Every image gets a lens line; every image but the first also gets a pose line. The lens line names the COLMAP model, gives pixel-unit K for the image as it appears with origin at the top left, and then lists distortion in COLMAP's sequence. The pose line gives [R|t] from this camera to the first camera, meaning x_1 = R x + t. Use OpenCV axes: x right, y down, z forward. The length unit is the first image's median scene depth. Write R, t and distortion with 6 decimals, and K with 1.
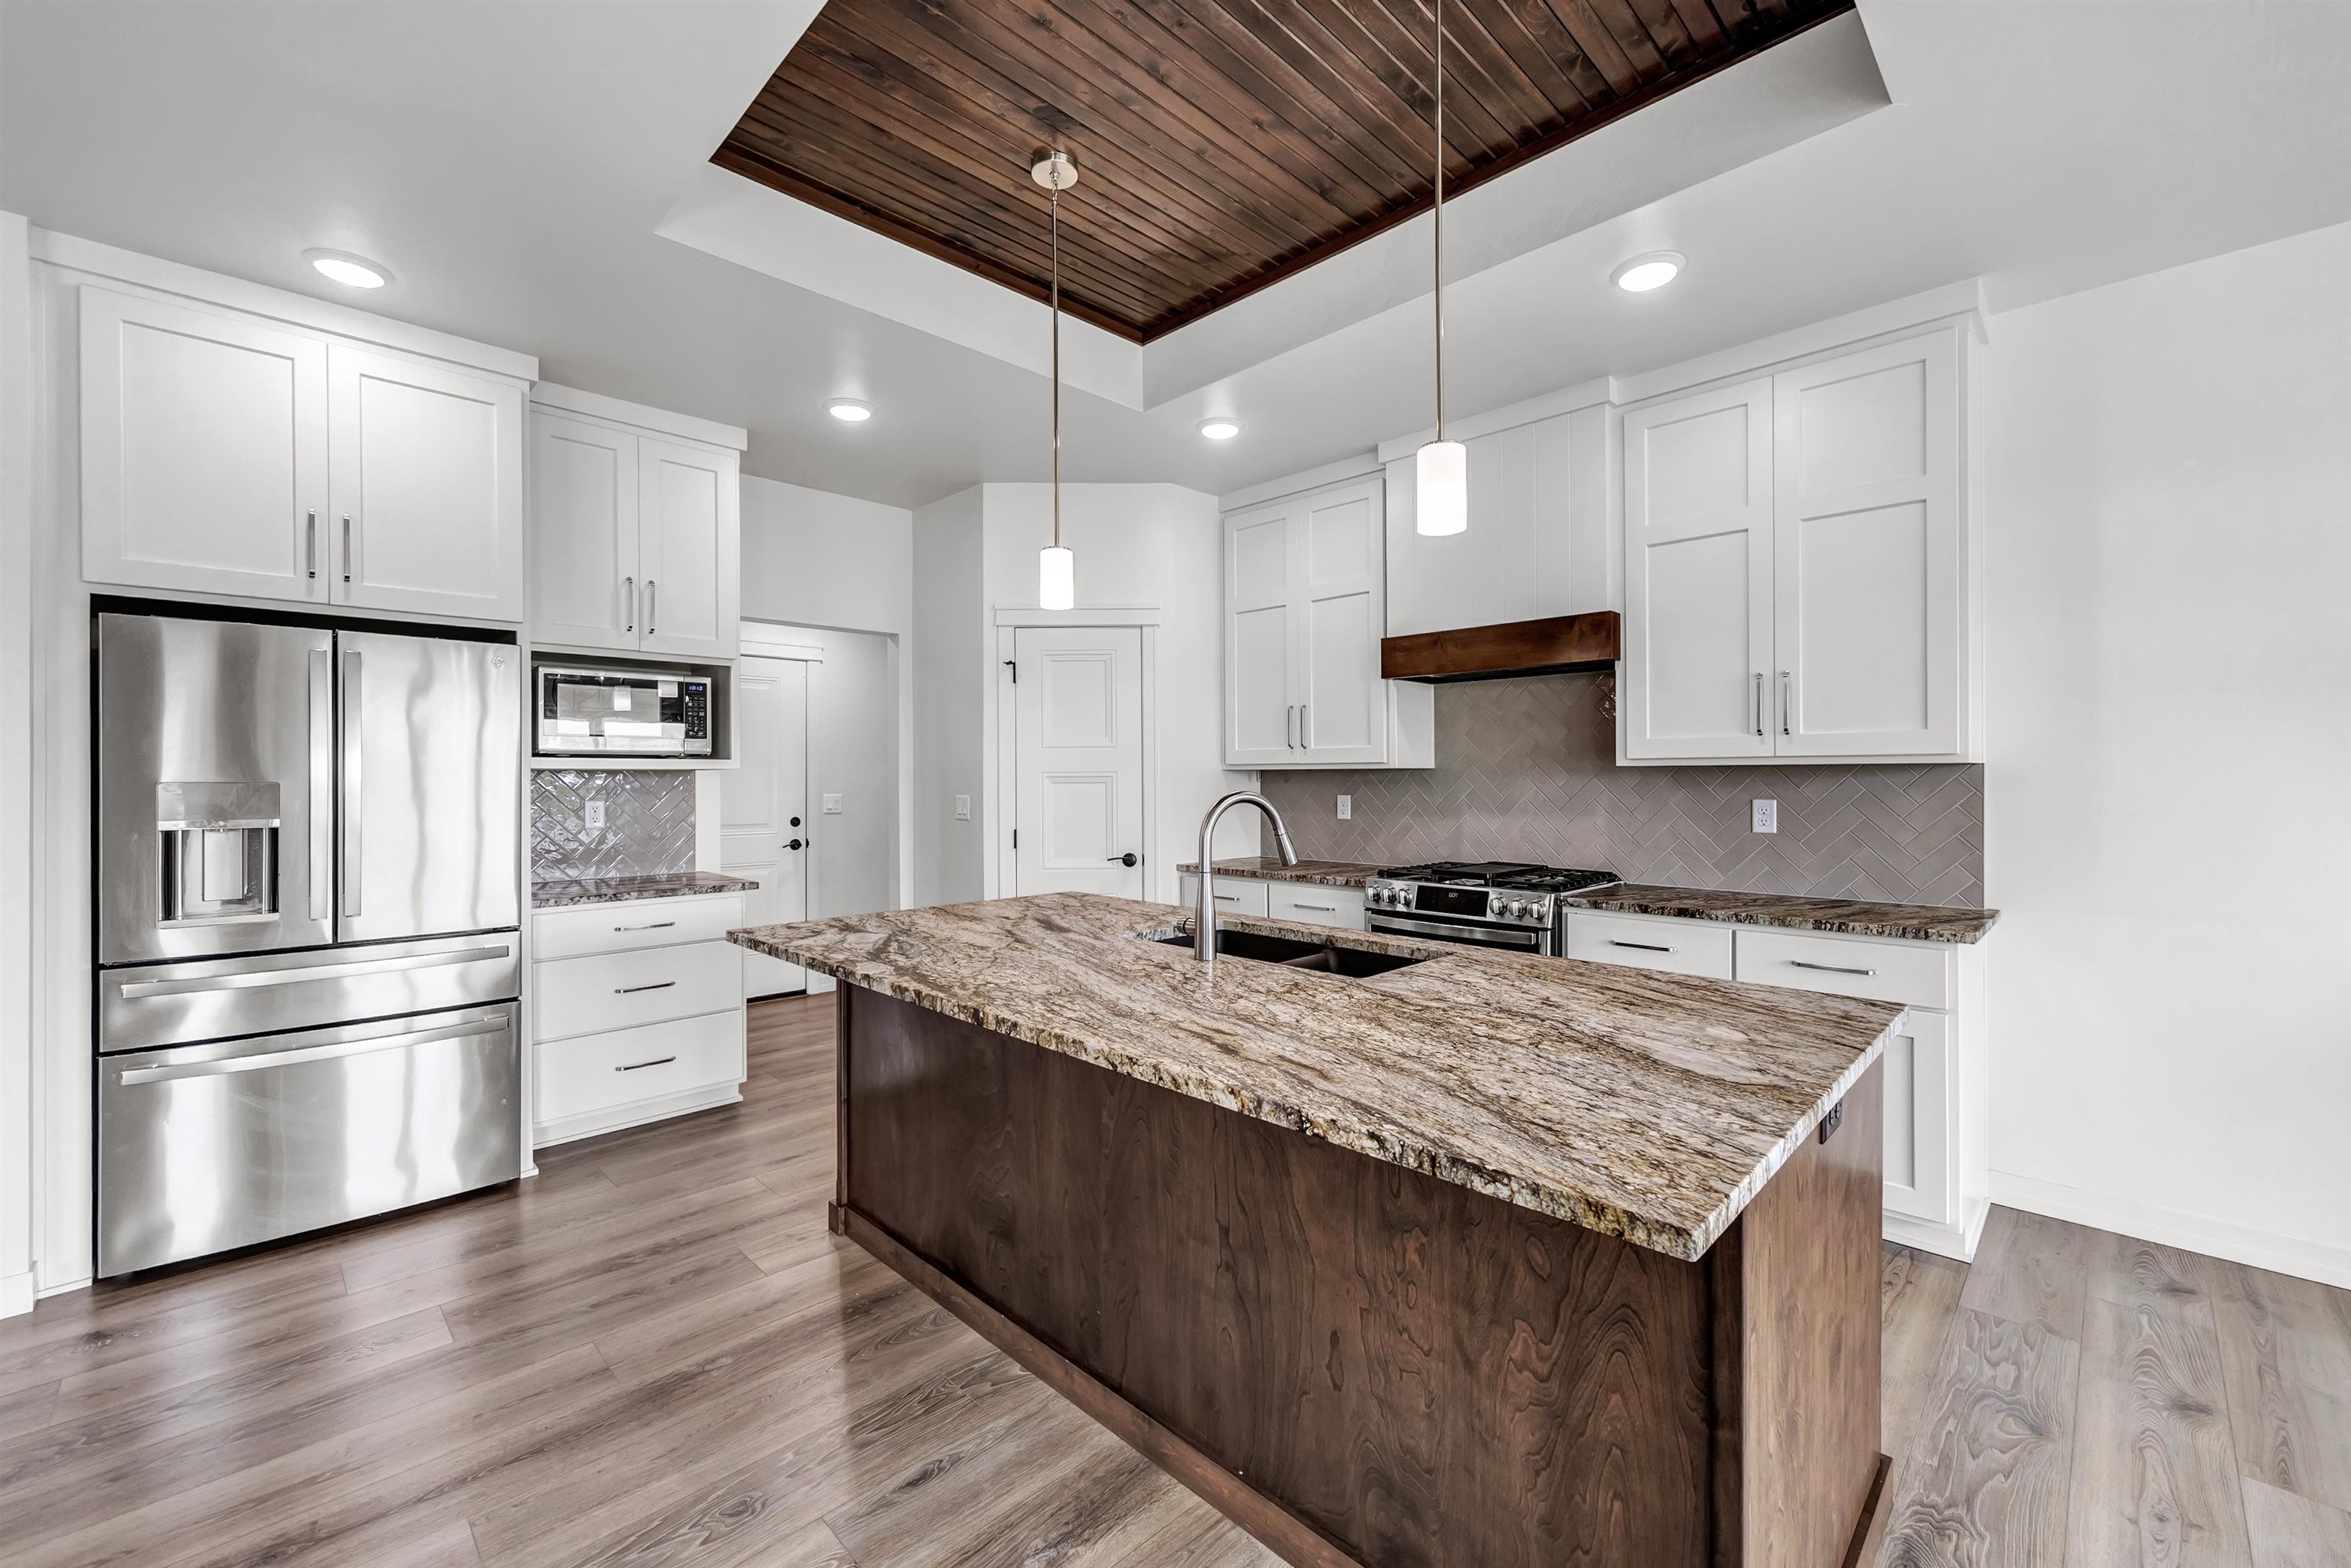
lens RADIAL K [[958.3, 0, 1107.7], [0, 958.3, 776.3], [0, 0, 1]] dist [-0.000139, 0.000768]
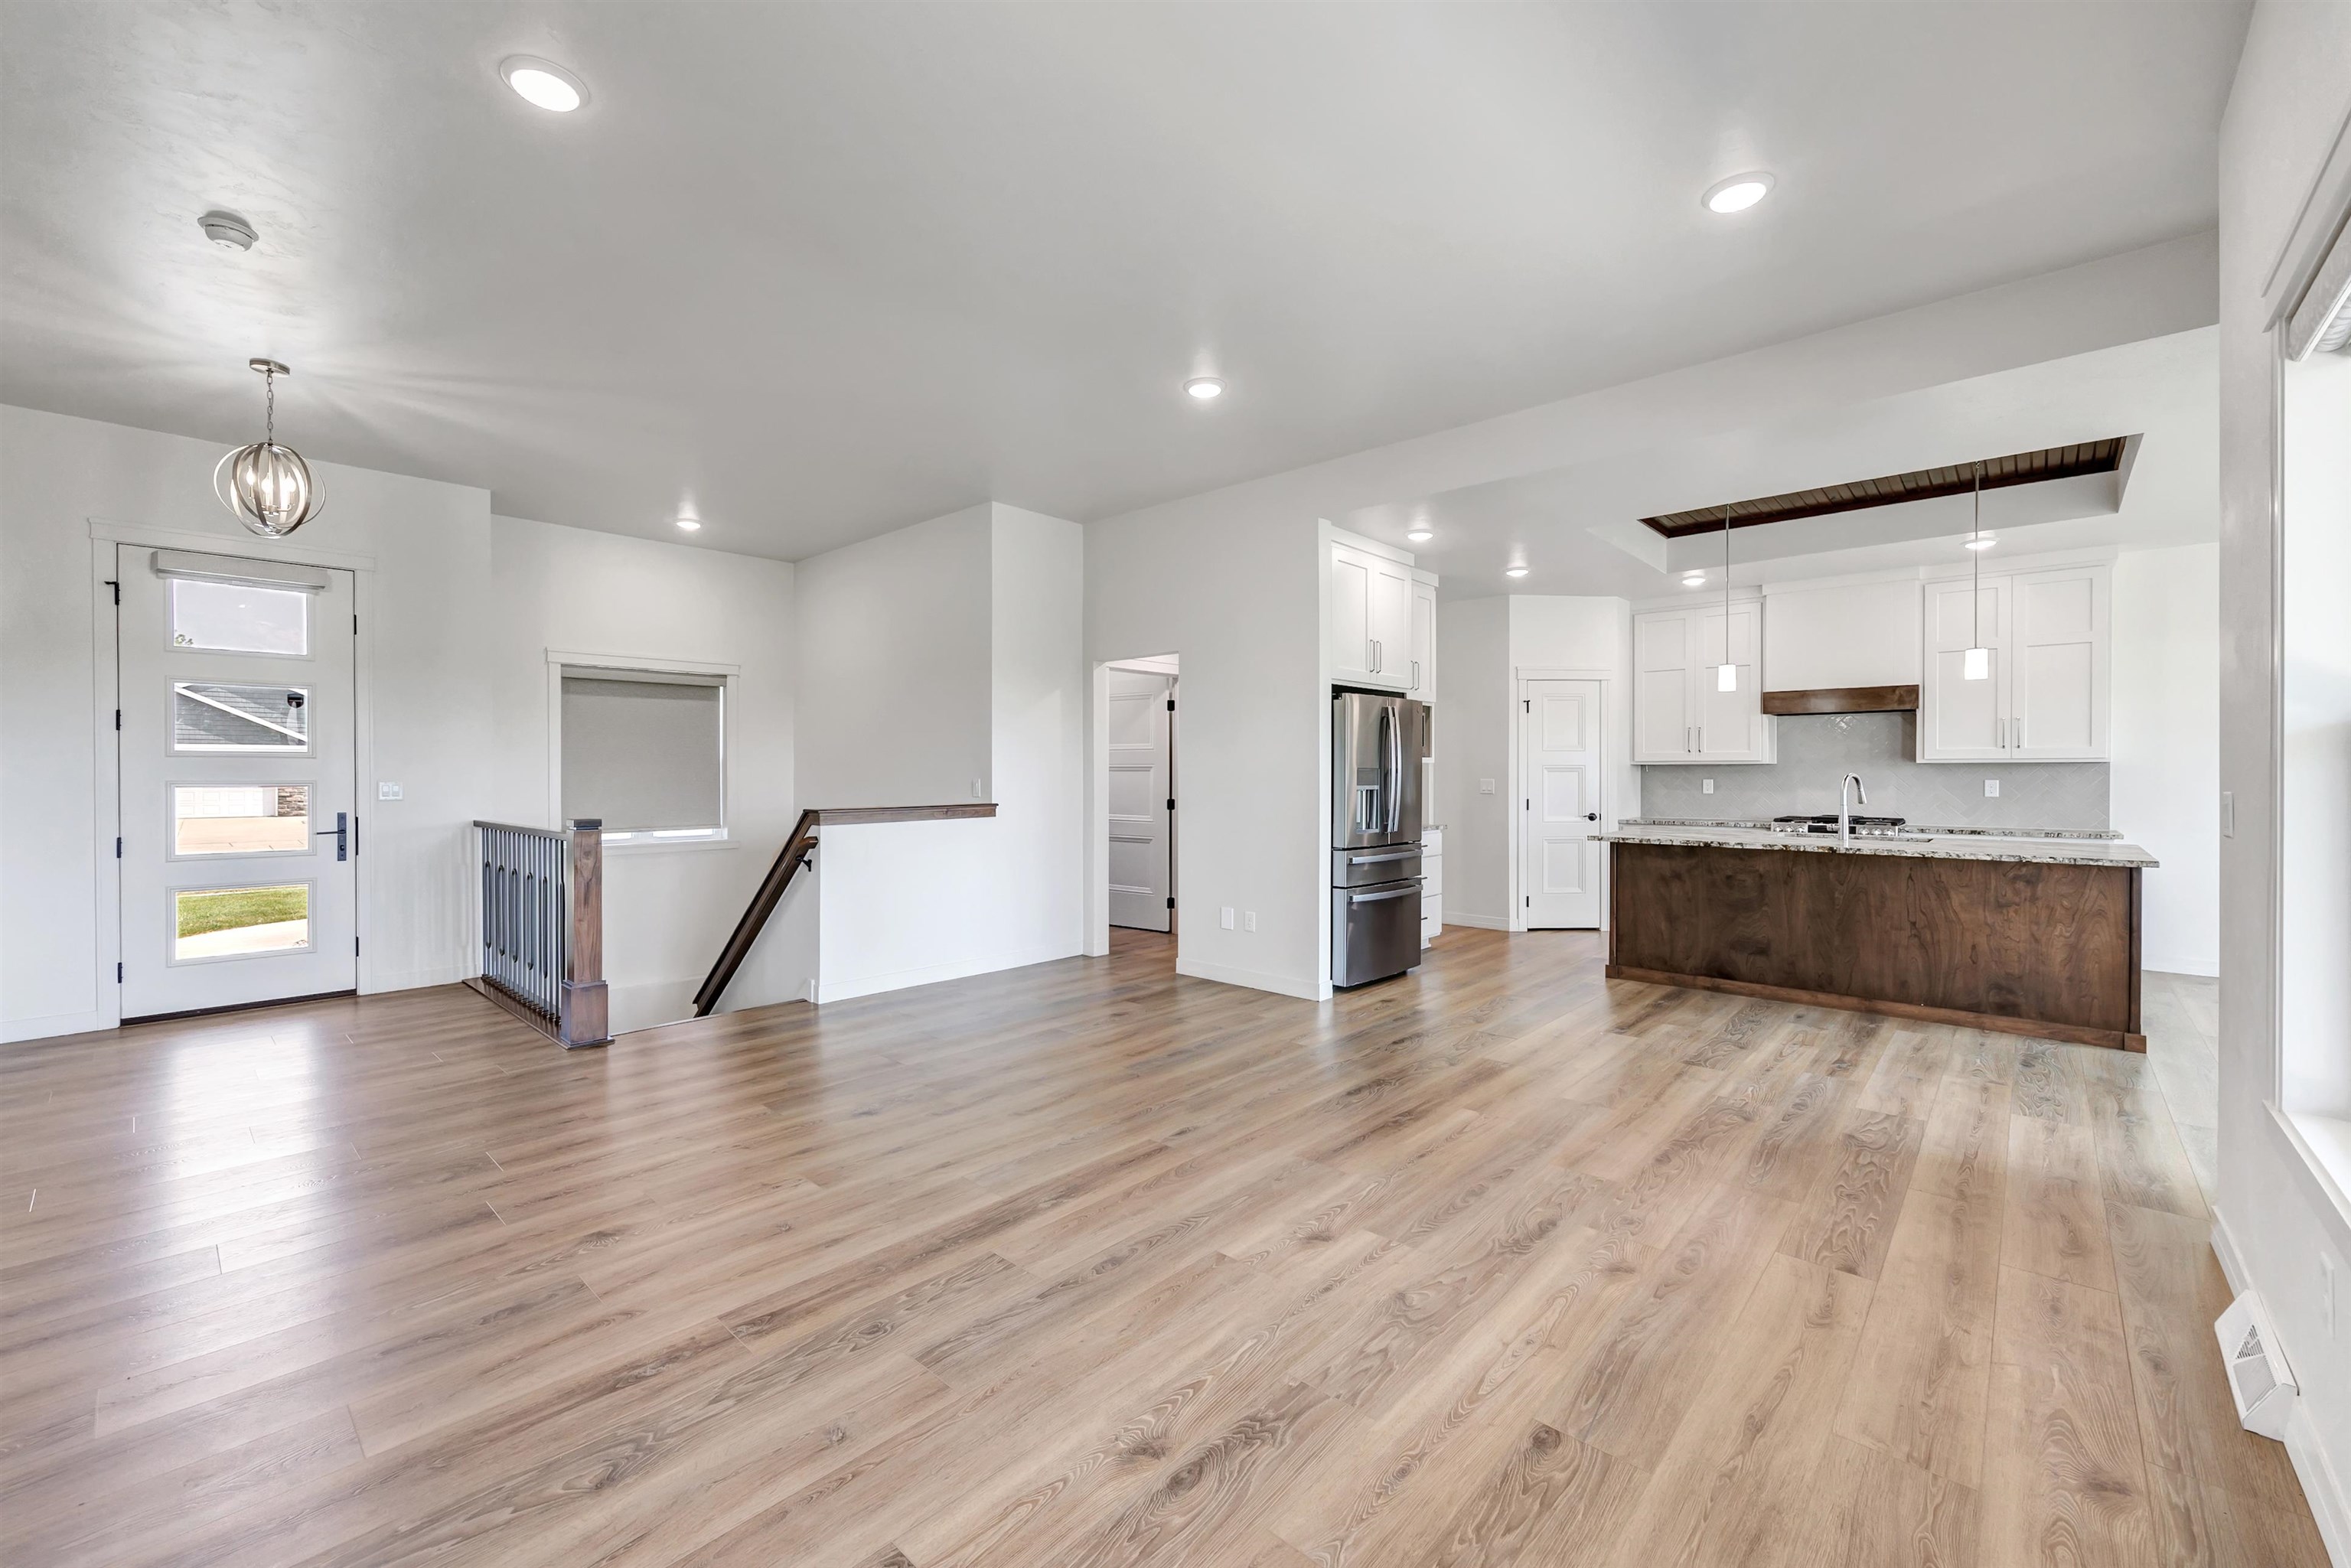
lens RADIAL K [[958.3, 0, 1109.9], [0, 958.3, 780.0], [0, 0, 1]] dist [-0.000139, 0.000768]
pose [[0.998616, 0.003109, 0.052494, -1.272614], [-0.003638, 0.999943, 0.009997, 0.010839], [-0.052460, -0.010174, 0.998571, -0.911030]]
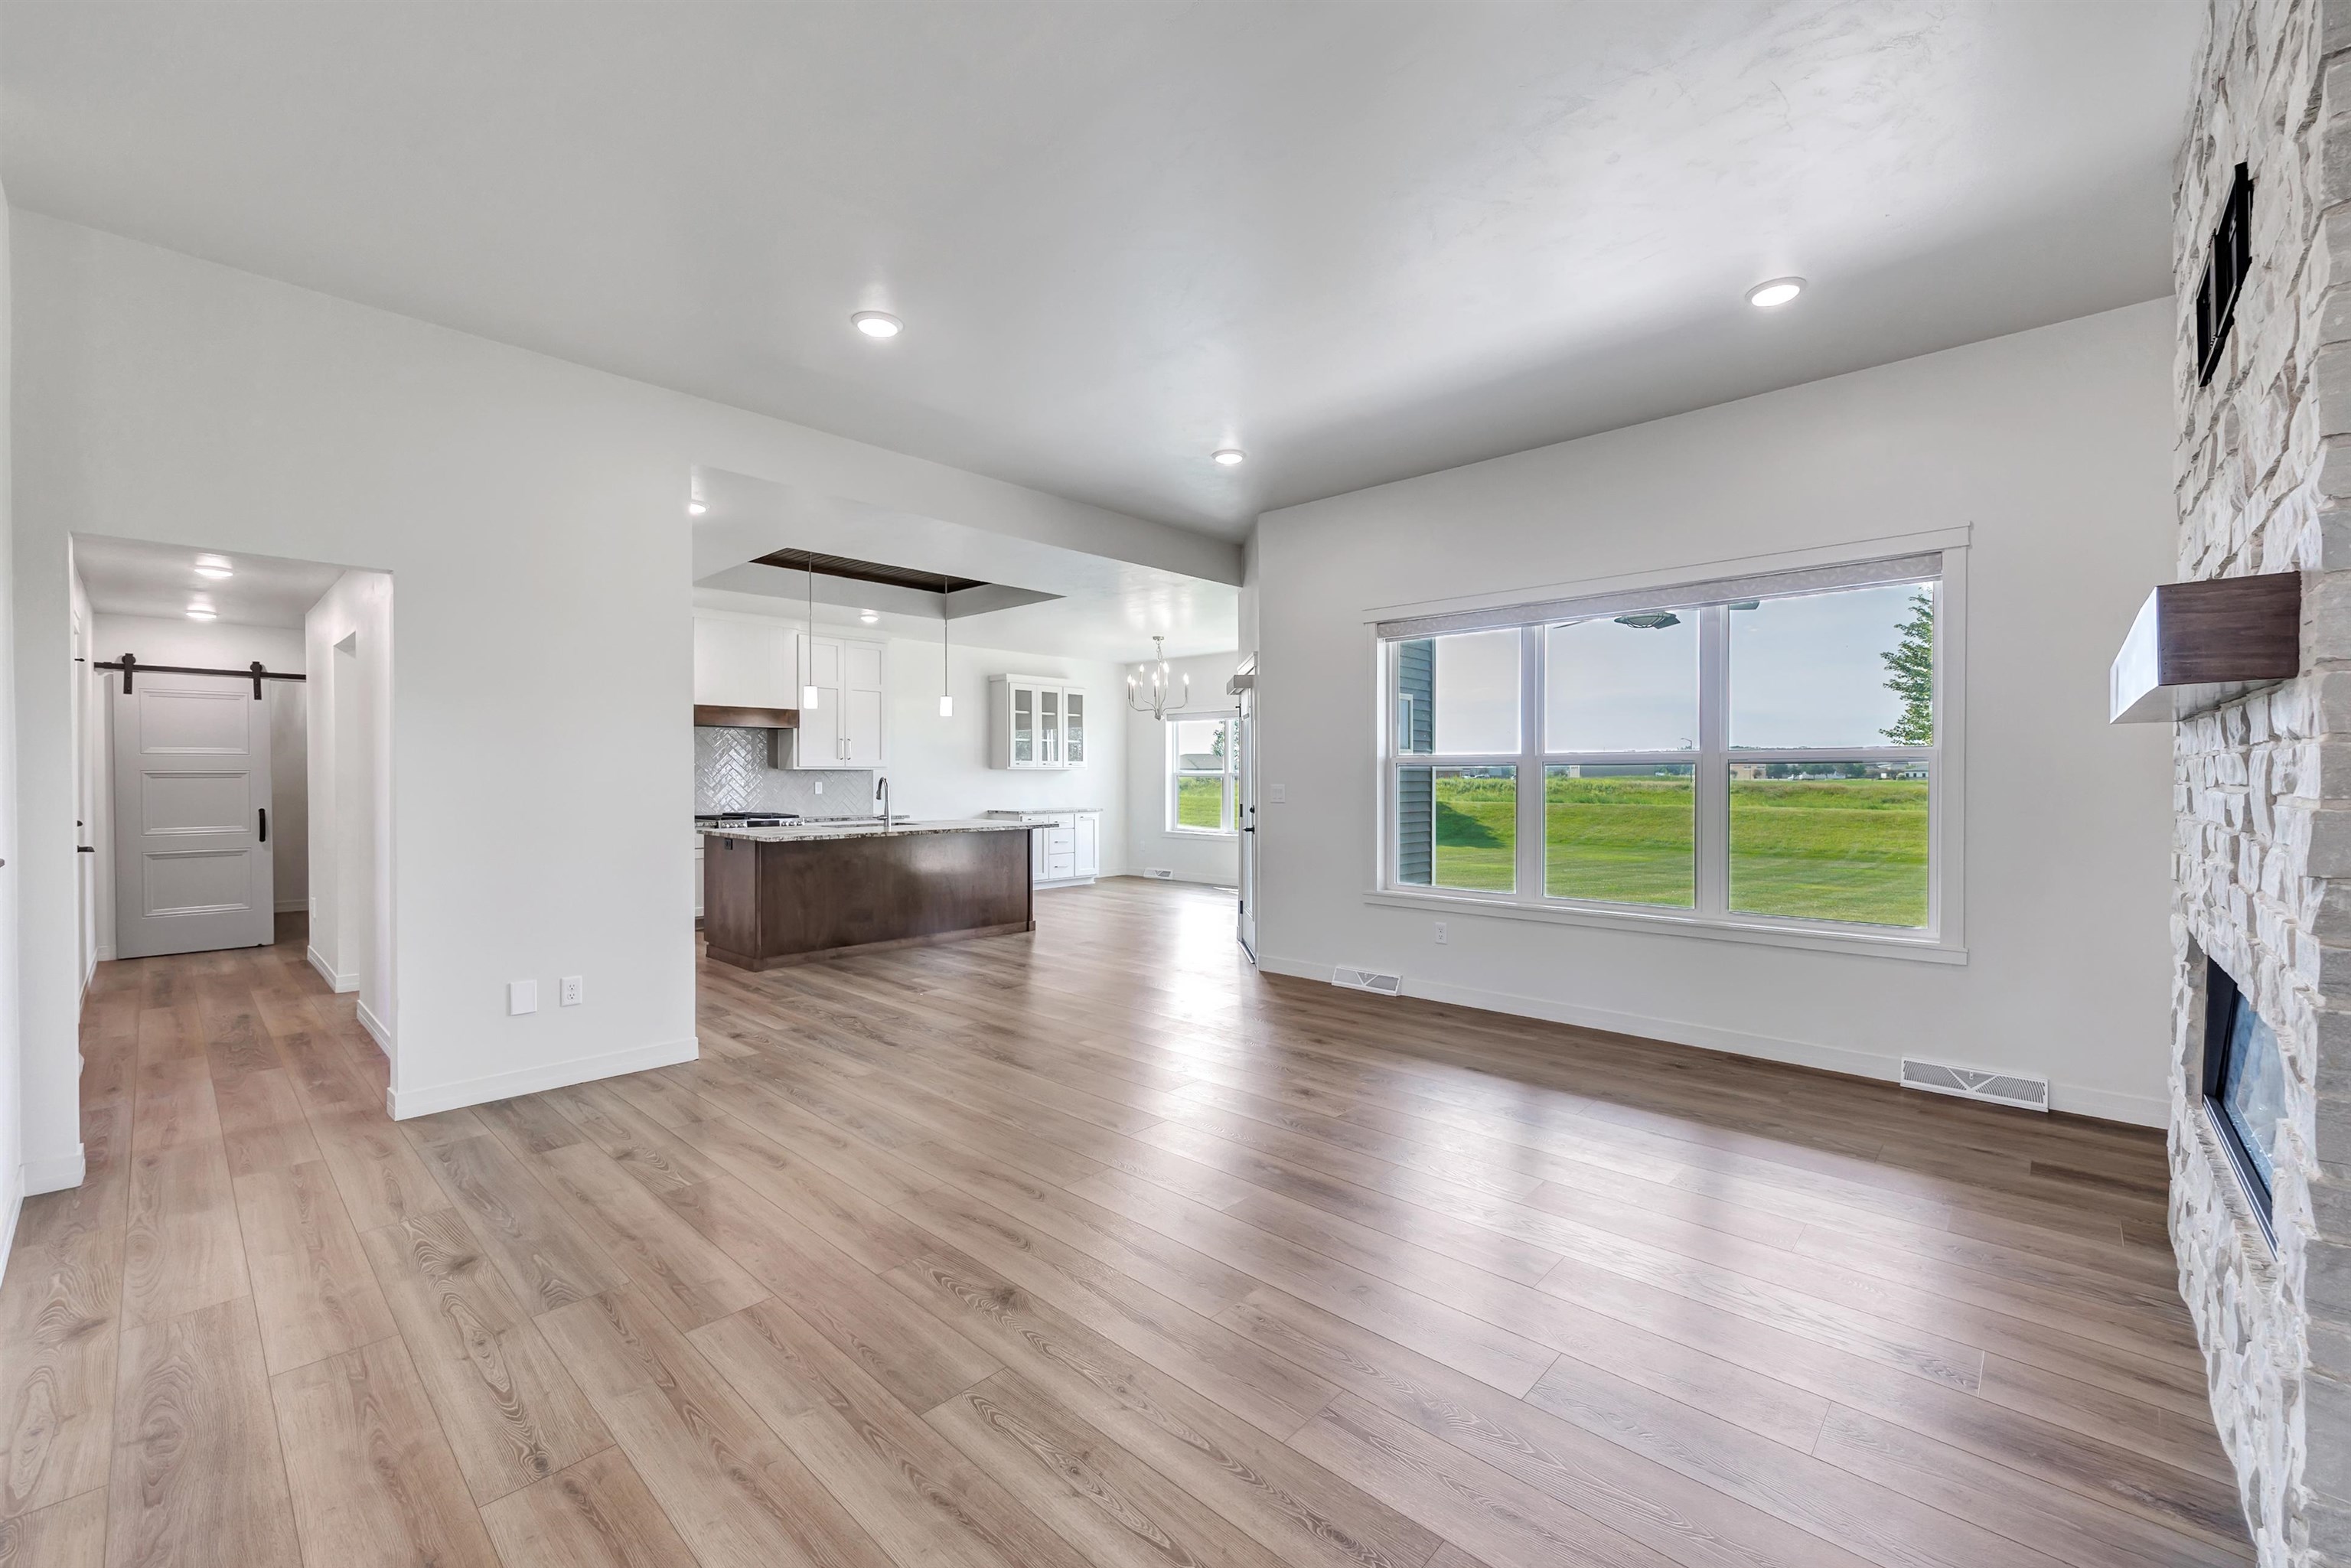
lens RADIAL K [[958.3, 0, 1226.1], [0, 958.3, 781.5], [0, 0, 1]] dist [-0.000139, 0.000768]
pose [[-0.091931, -0.004029, 0.995757, -2.192074], [0.000969, 0.999991, 0.004135, 0.012830], [-0.995765, 0.001345, -0.091926, 0.053617]]
